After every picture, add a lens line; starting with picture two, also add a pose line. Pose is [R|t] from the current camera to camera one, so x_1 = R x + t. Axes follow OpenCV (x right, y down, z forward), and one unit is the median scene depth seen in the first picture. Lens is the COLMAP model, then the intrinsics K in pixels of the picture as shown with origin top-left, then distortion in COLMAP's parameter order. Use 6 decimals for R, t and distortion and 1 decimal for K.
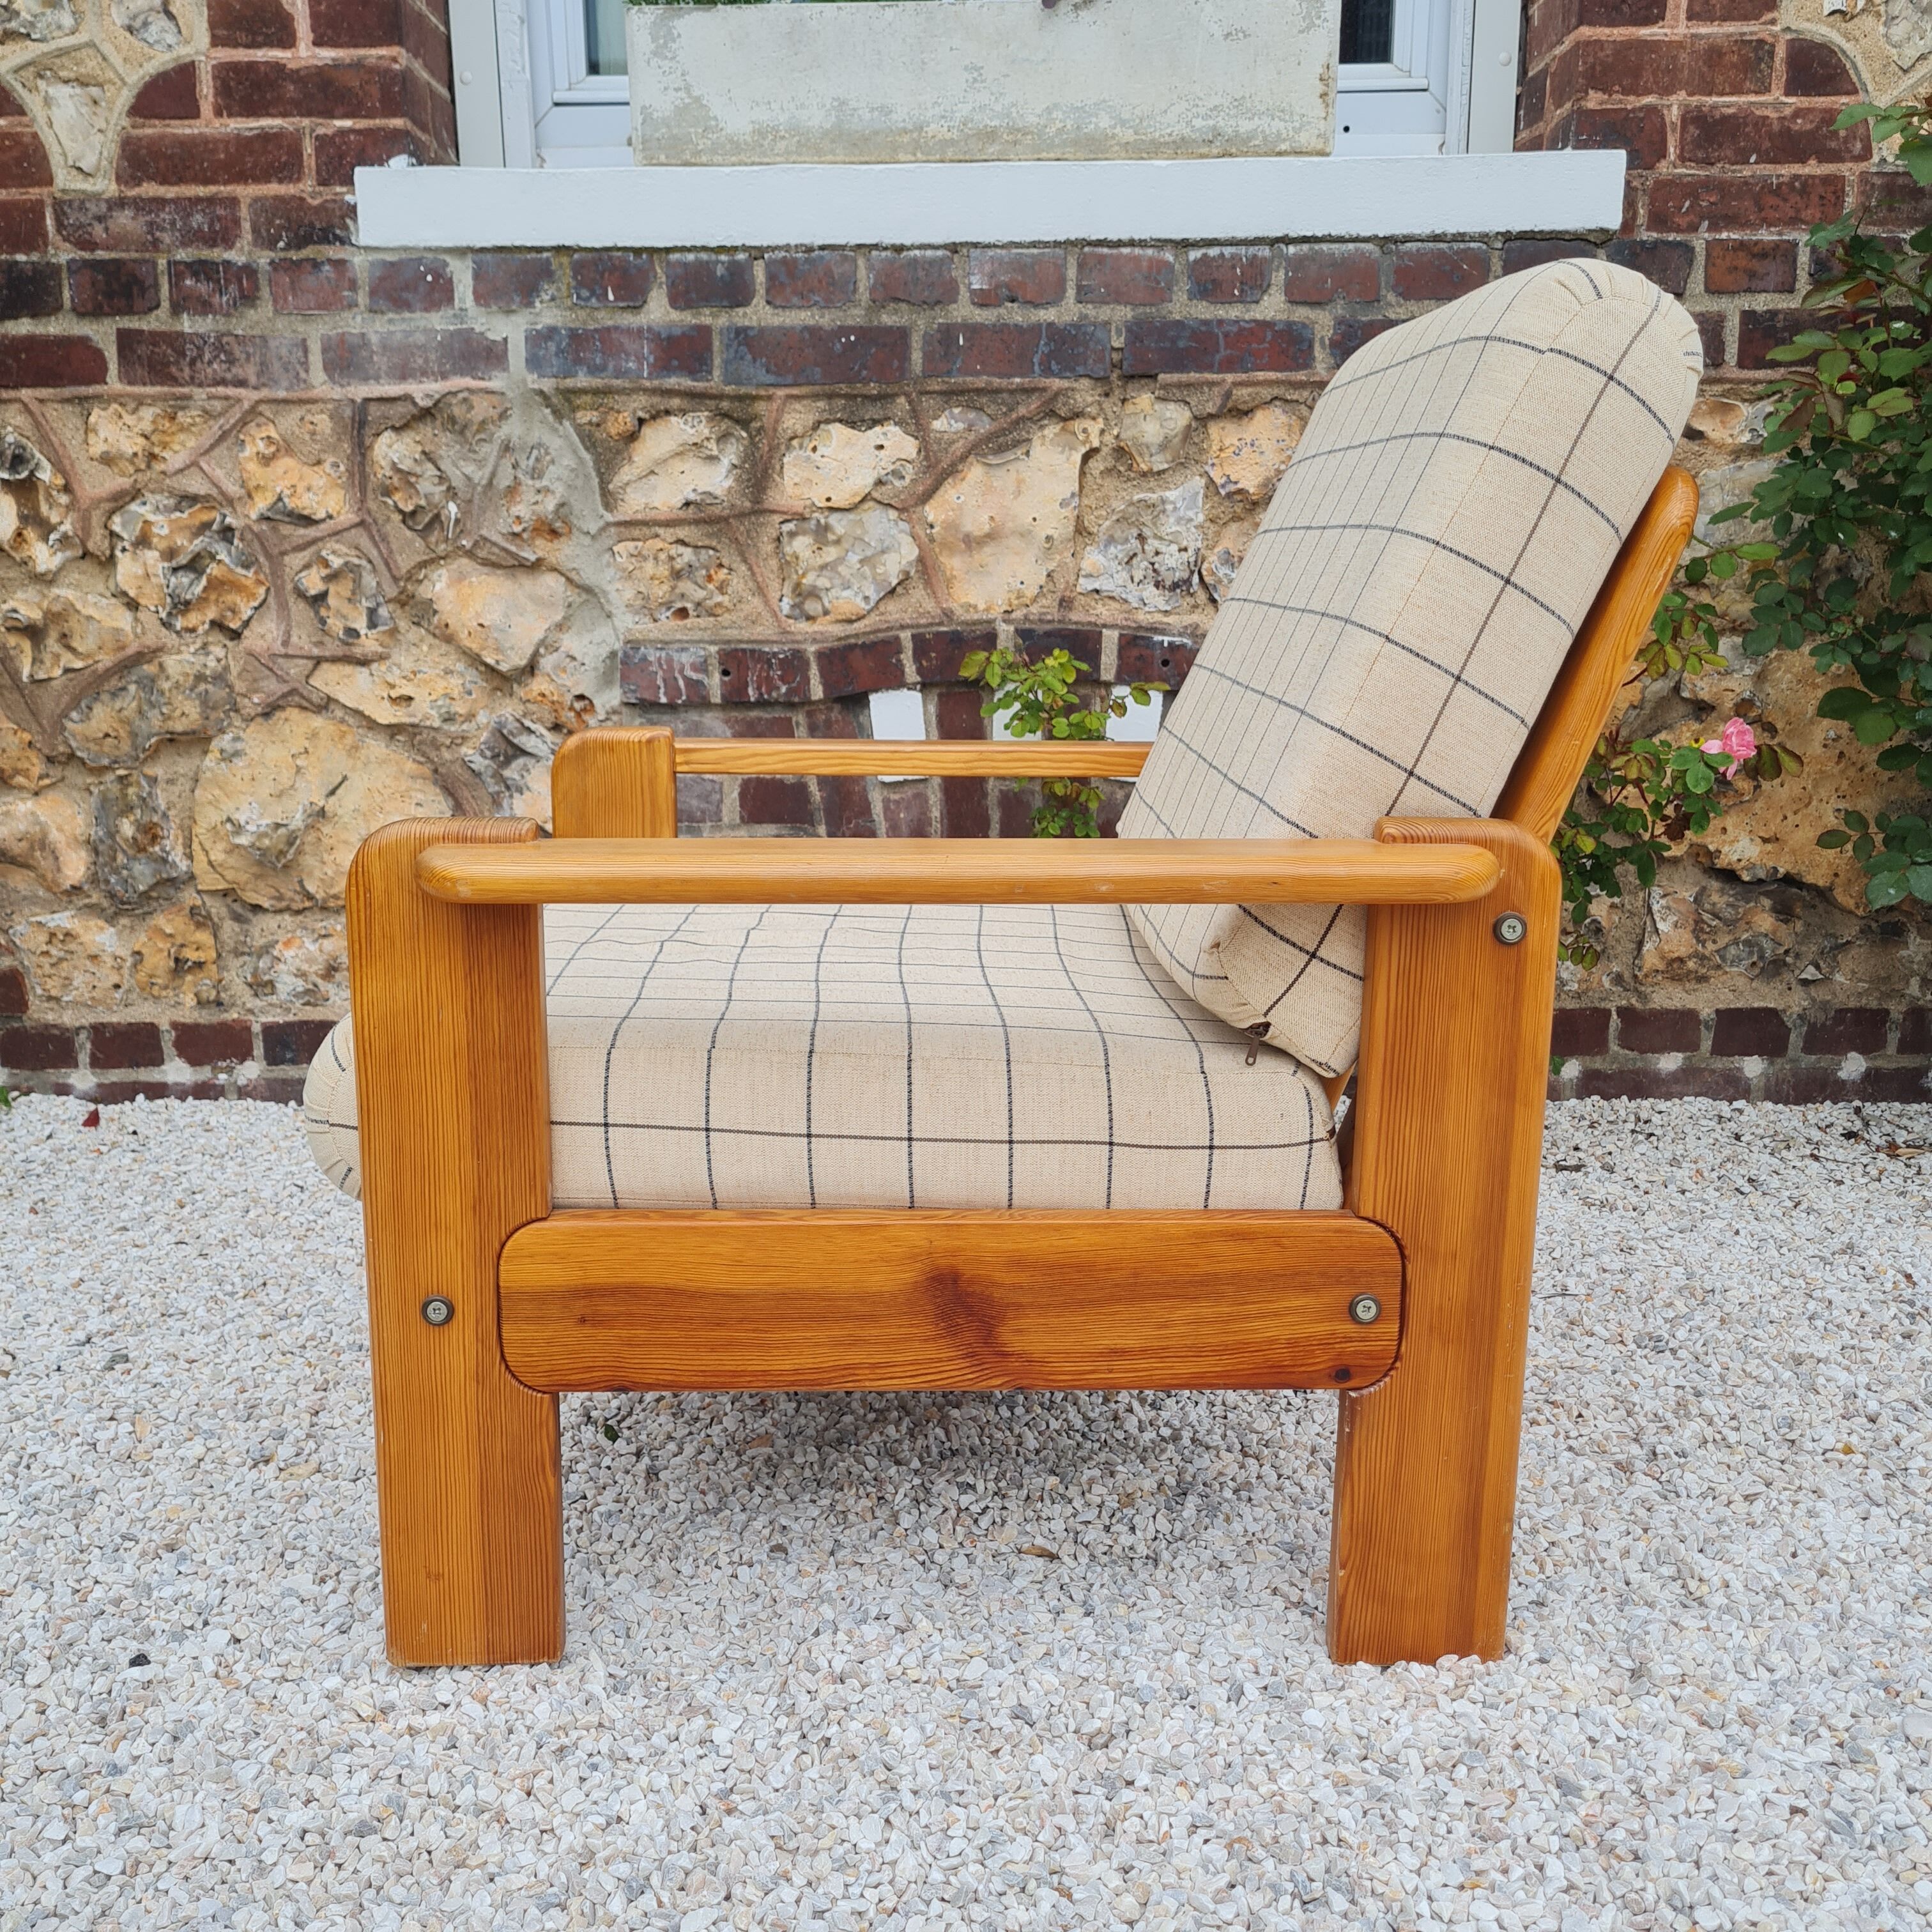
lens RADIAL K [[1975.1, 0, 955.1], [0, 1975.1, 976.6], [0, 0, 1]] dist [0.029241, 0.000000]
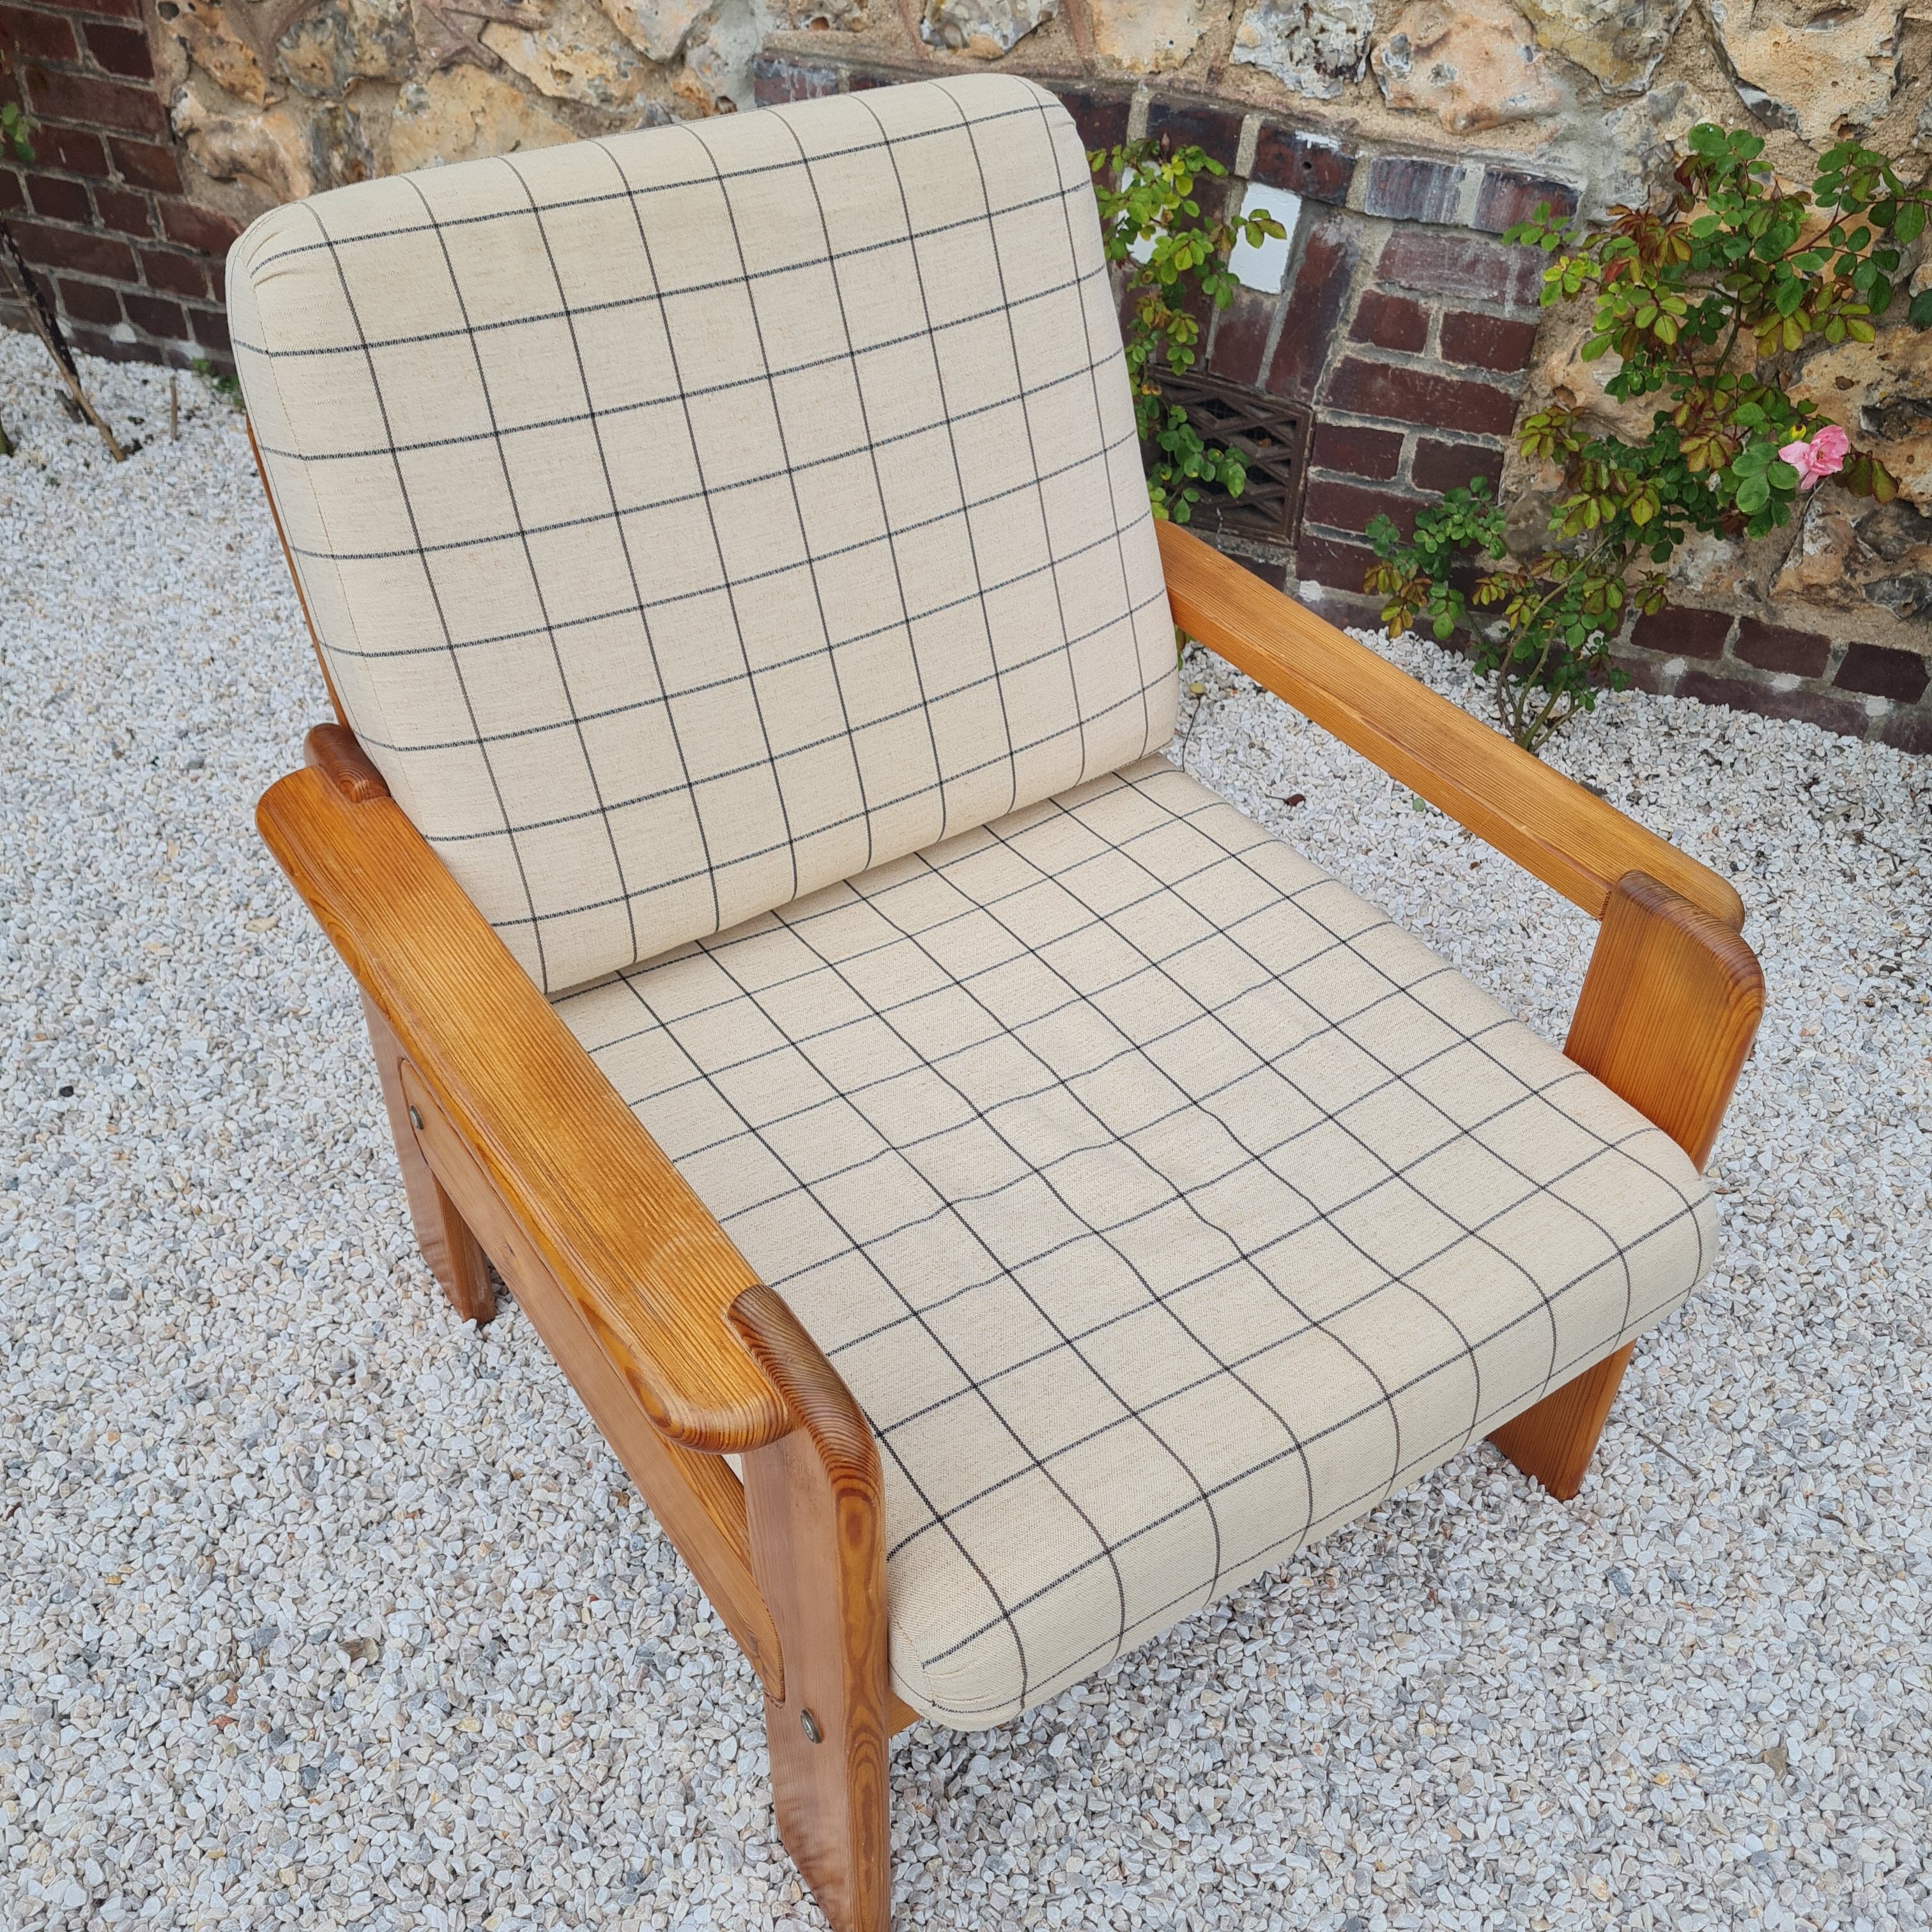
lens RADIAL K [[1975.1, 0, 989.5], [0, 1975.1, 961.3], [0, 0, 1]] dist [0.029241, 0.000000]
pose [[0.938359, 0.254297, -0.234127, 0.278921], [-0.114730, 0.868062, 0.483017, -0.268640], [0.326066, -0.426382, 0.843730, 0.035261]]
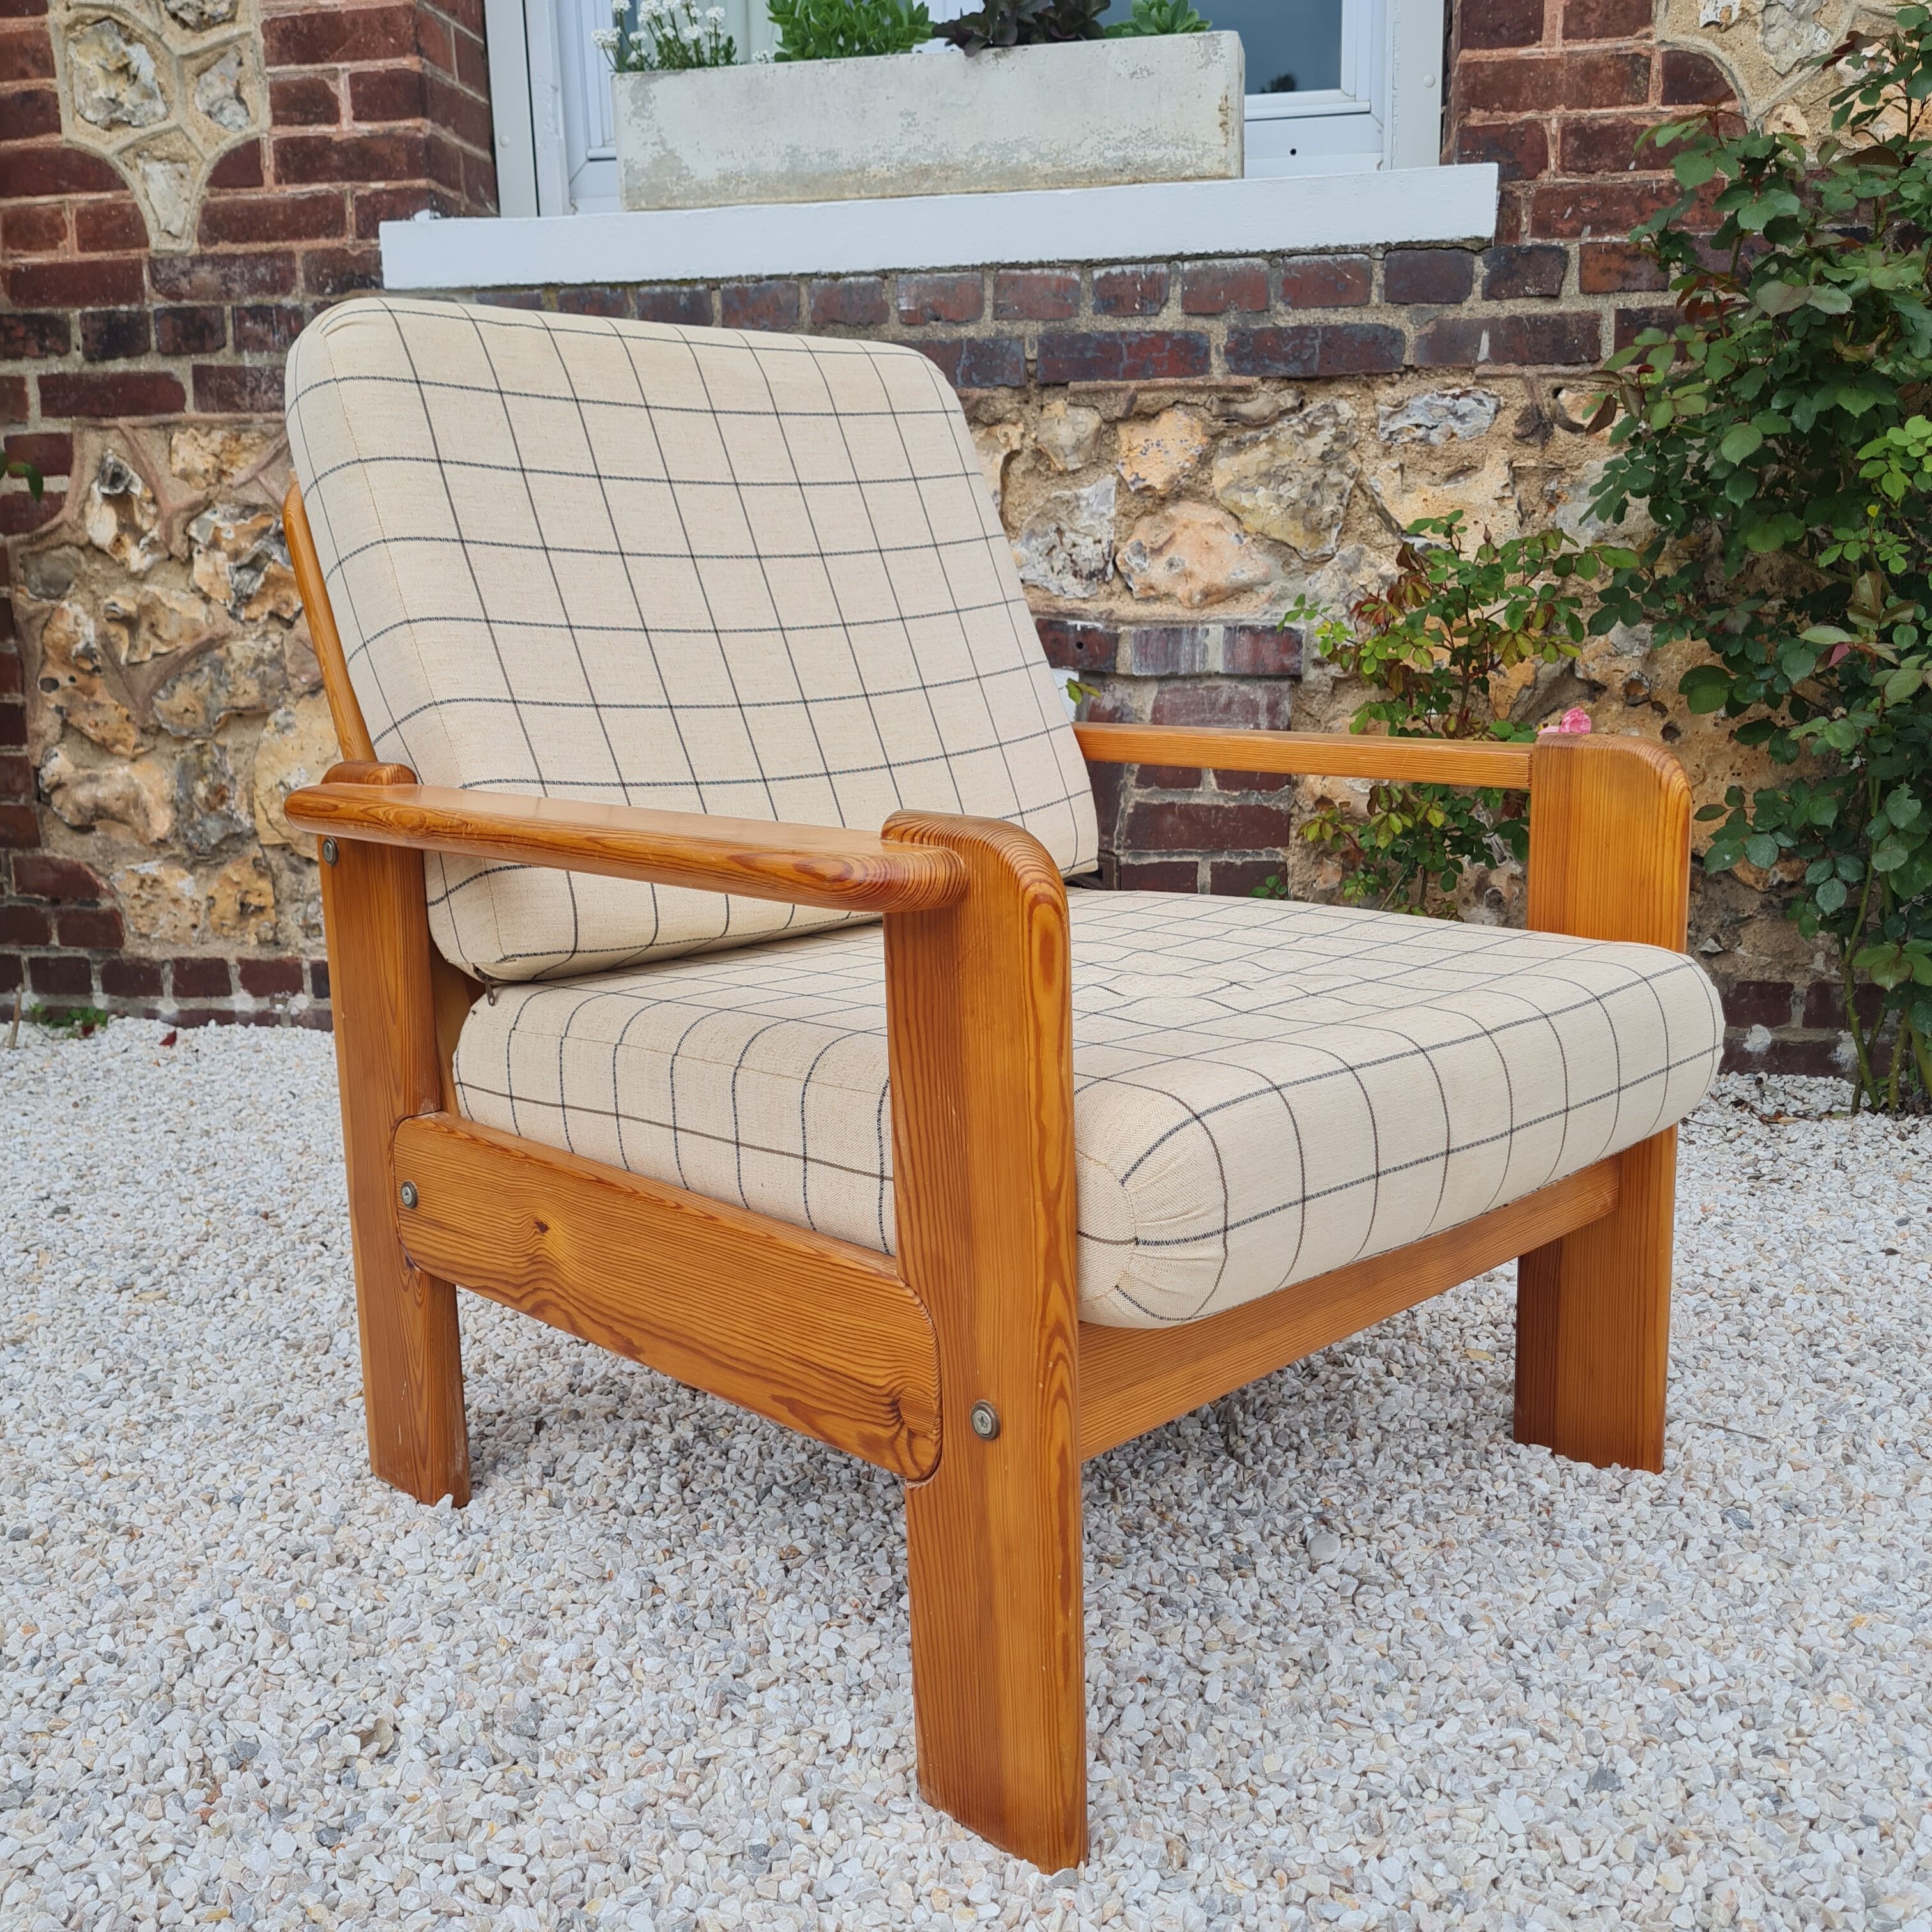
lens RADIAL K [[1975.1, 0, 993.7], [0, 1975.1, 946.0], [0, 0, 1]] dist [0.029241, 0.000000]
pose [[0.986802, 0.021461, -0.160501, 0.241635], [-0.025444, 0.999416, -0.022805, 0.033023], [0.159918, 0.026588, 0.986772, -0.077360]]
